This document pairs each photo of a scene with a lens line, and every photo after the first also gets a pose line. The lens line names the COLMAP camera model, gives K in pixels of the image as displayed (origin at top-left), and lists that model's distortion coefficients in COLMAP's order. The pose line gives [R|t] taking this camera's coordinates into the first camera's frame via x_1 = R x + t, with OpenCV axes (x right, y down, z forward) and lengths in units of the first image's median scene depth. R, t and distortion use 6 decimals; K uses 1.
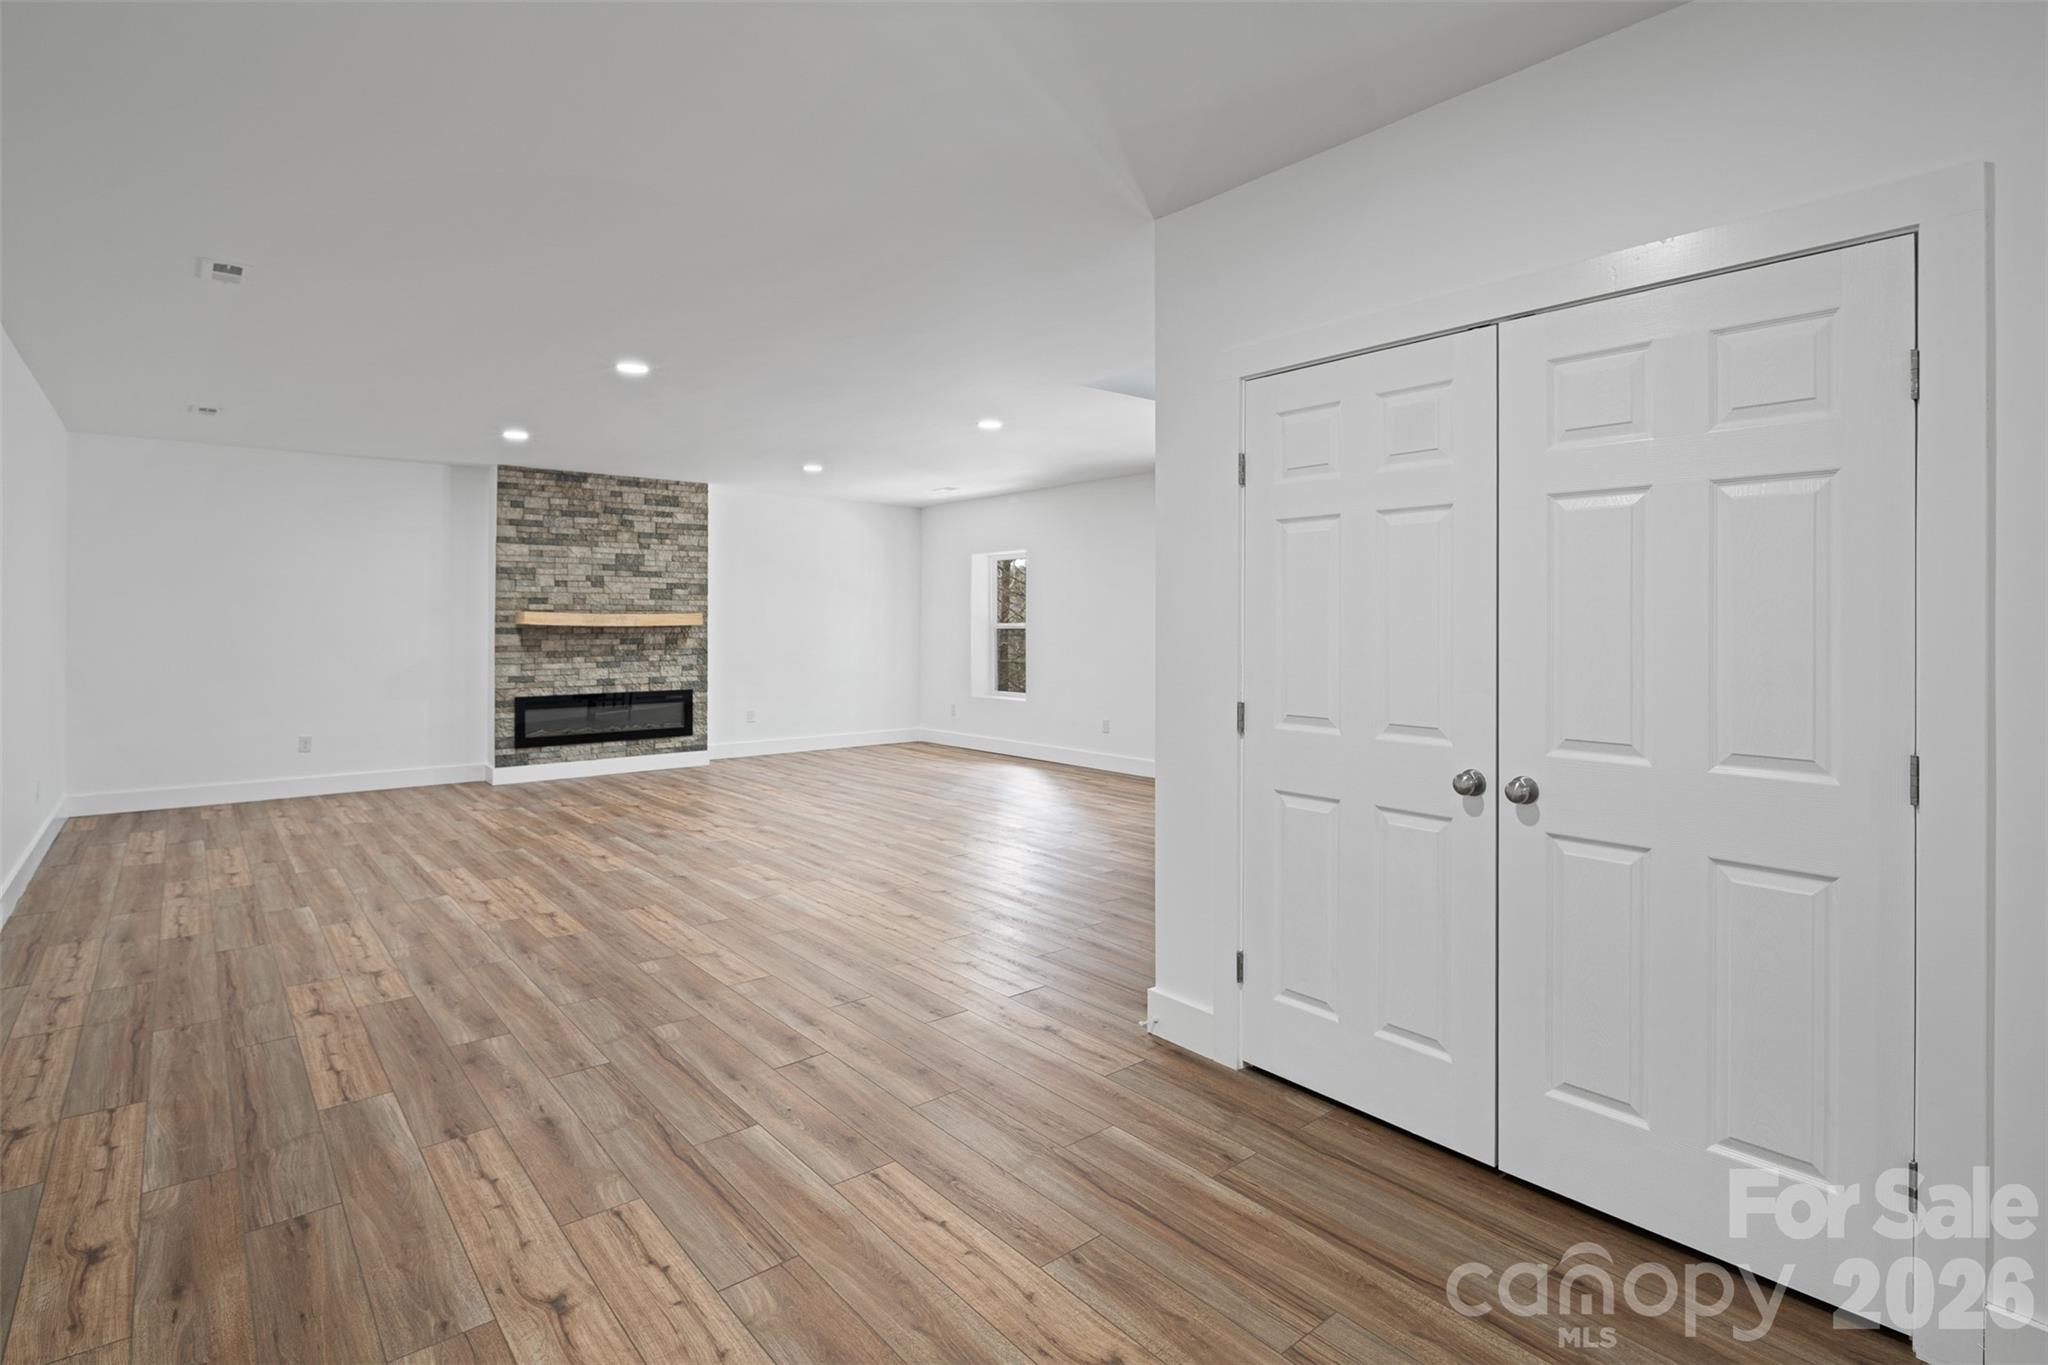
lens RADIAL K [[1012.6, 0, 1021.7], [0, 1012.6, 615.7], [0, 0, 1]] dist [0.002080, -0.000954]
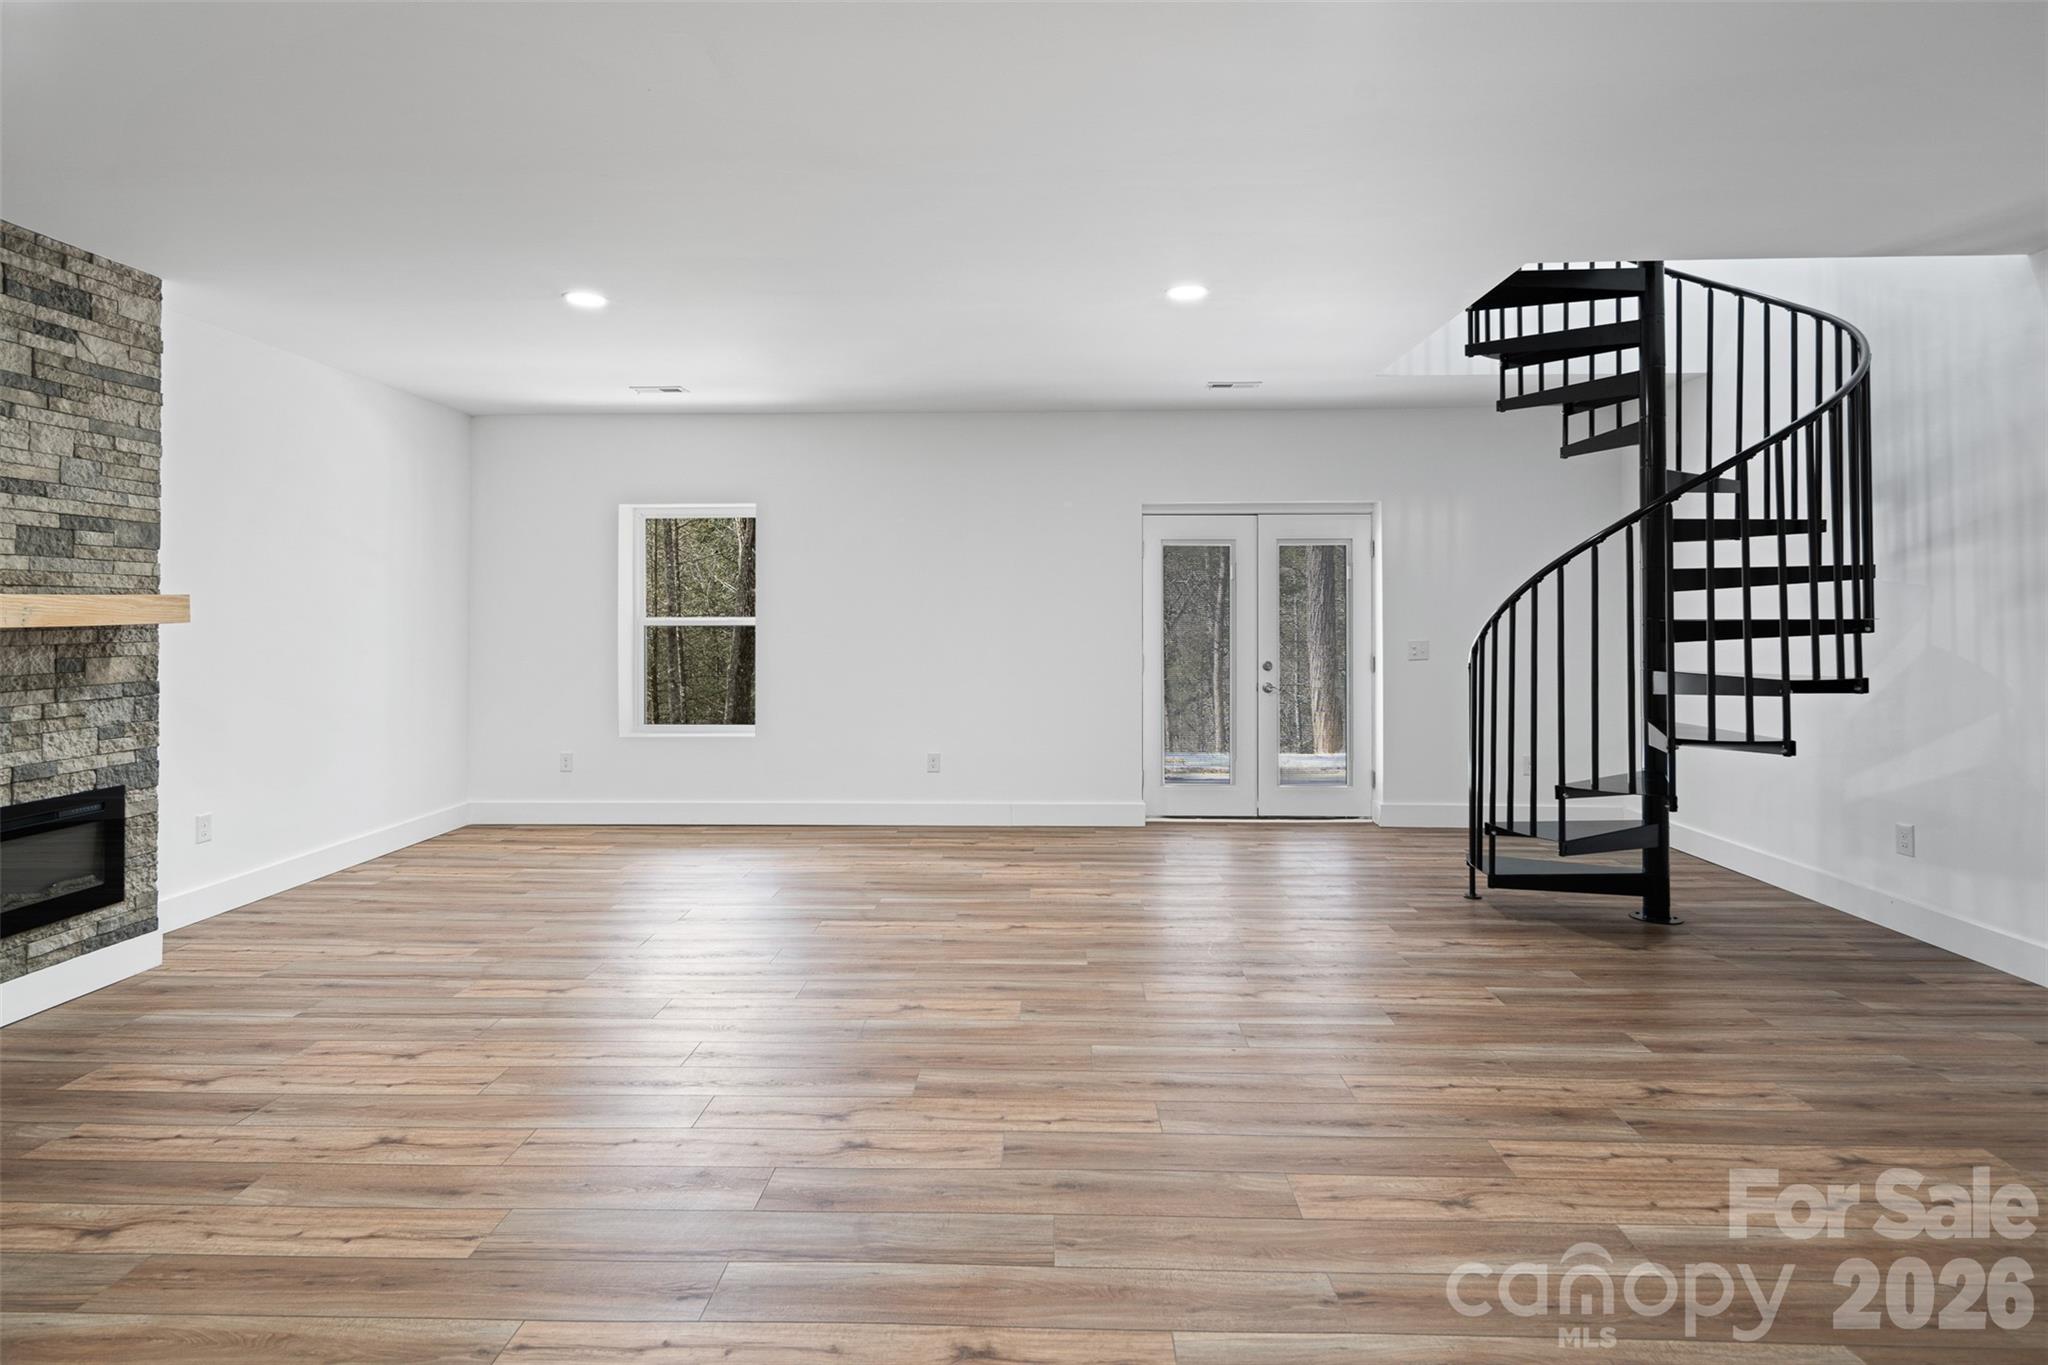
lens RADIAL K [[1004.7, 0, 1022.7], [0, 1004.7, 603.7], [0, 0, 1]] dist [0.001573, -0.001825]
pose [[0.673653, 0.007951, 0.739005, -0.392539], [-0.005194, 0.999968, -0.006024, 0.002062], [-0.739029, 0.000219, 0.673673, 0.488897]]
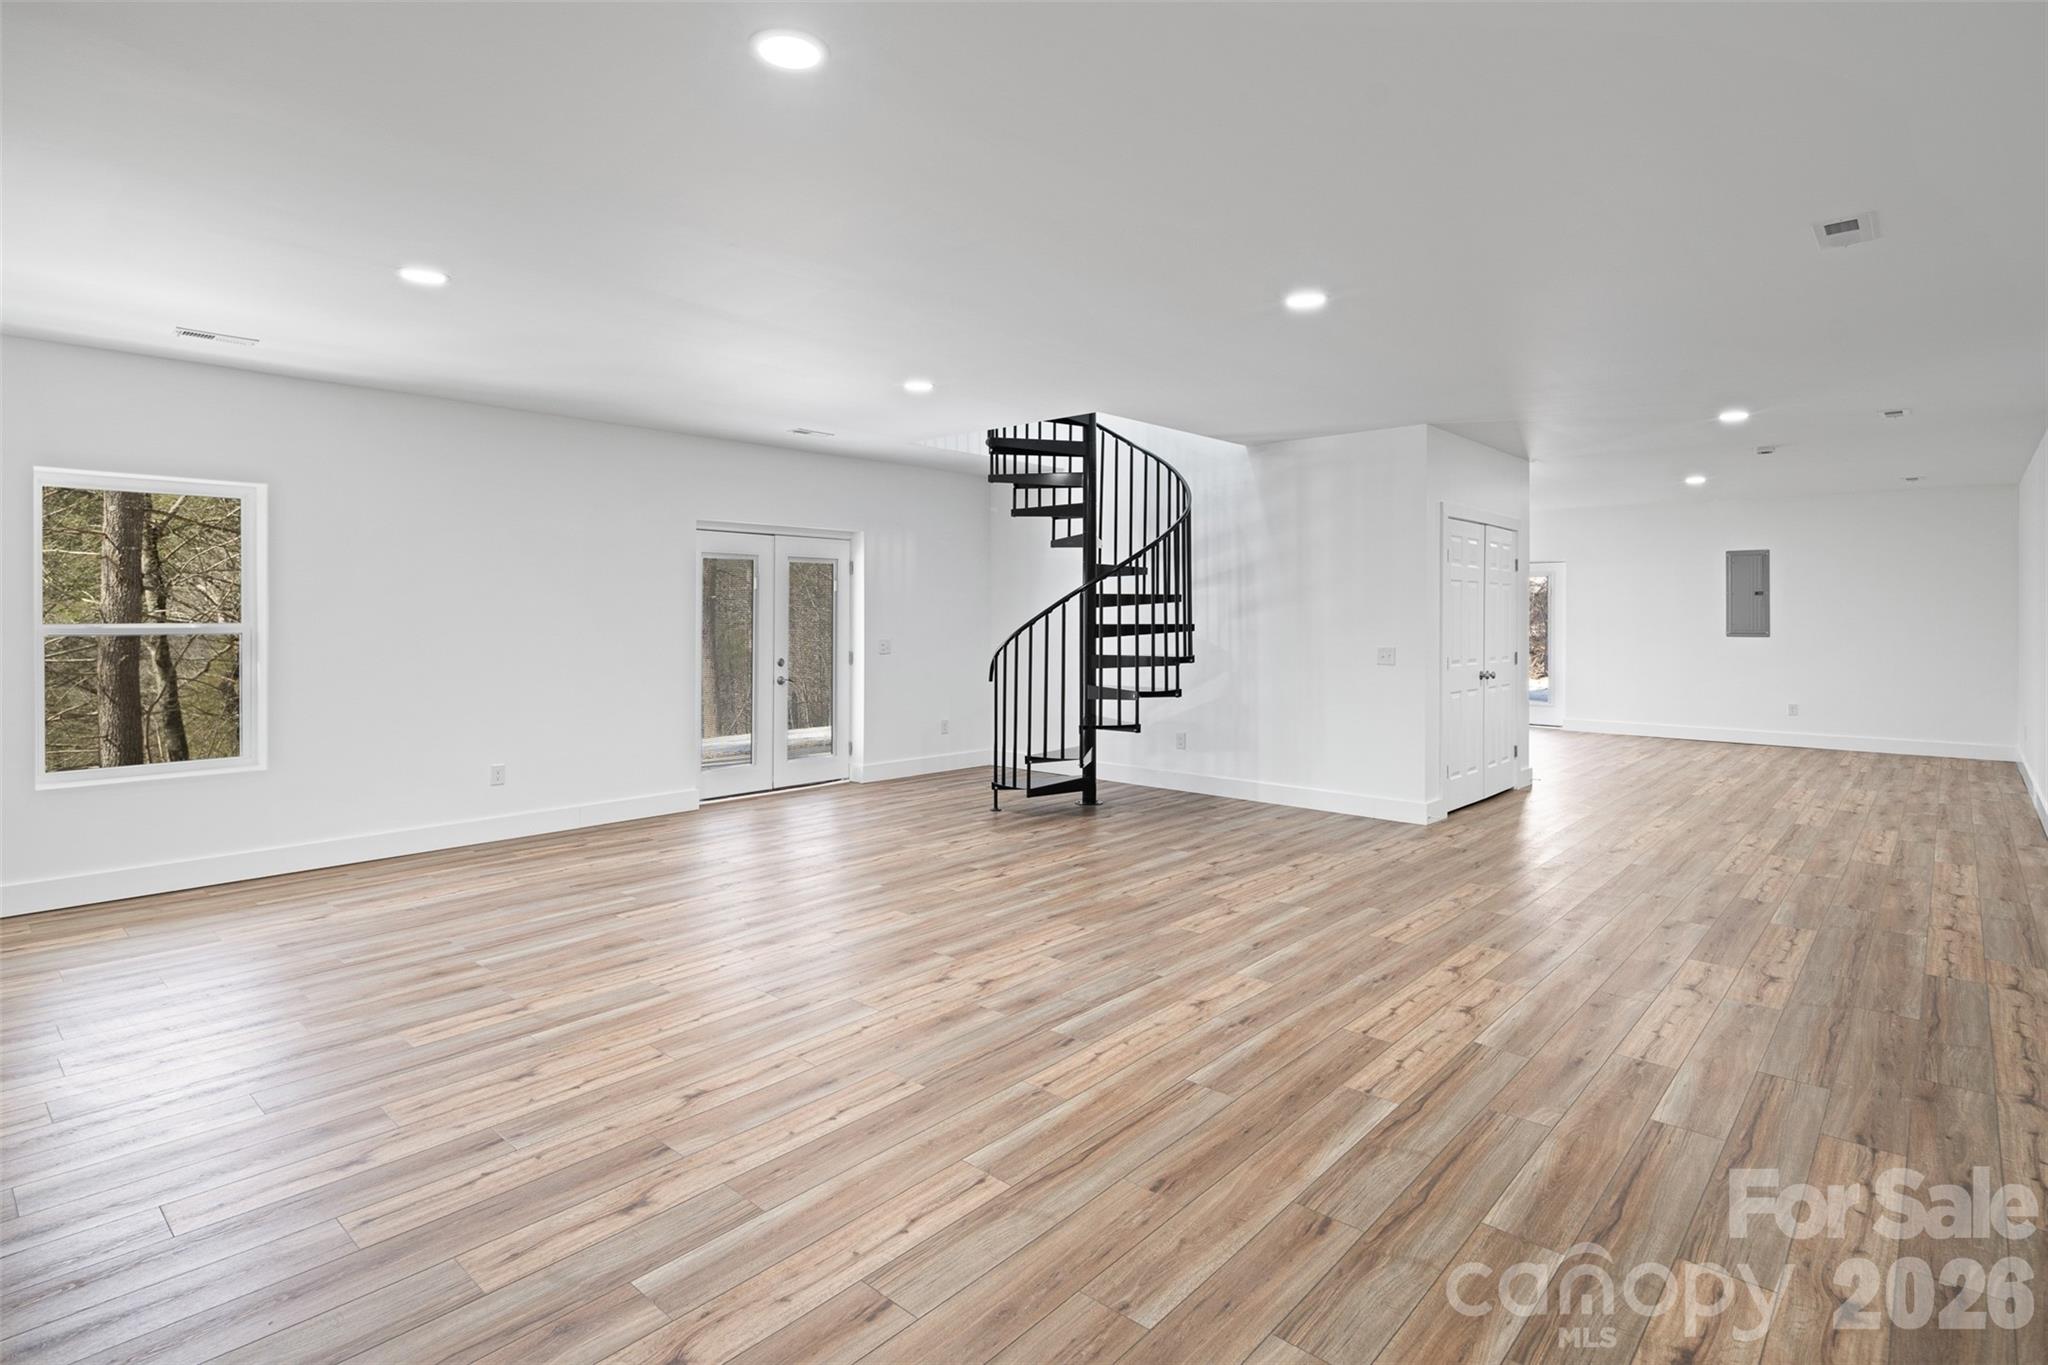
lens RADIAL K [[1012.6, 0, 1021.7], [0, 1012.6, 615.7], [0, 0, 1]] dist [0.002080, -0.000954]
pose [[-0.120334, -0.002040, 0.992731, -0.634115], [-0.011216, 0.999937, 0.000695, -0.001642], [-0.992670, -0.011050, -0.120349, 0.747405]]
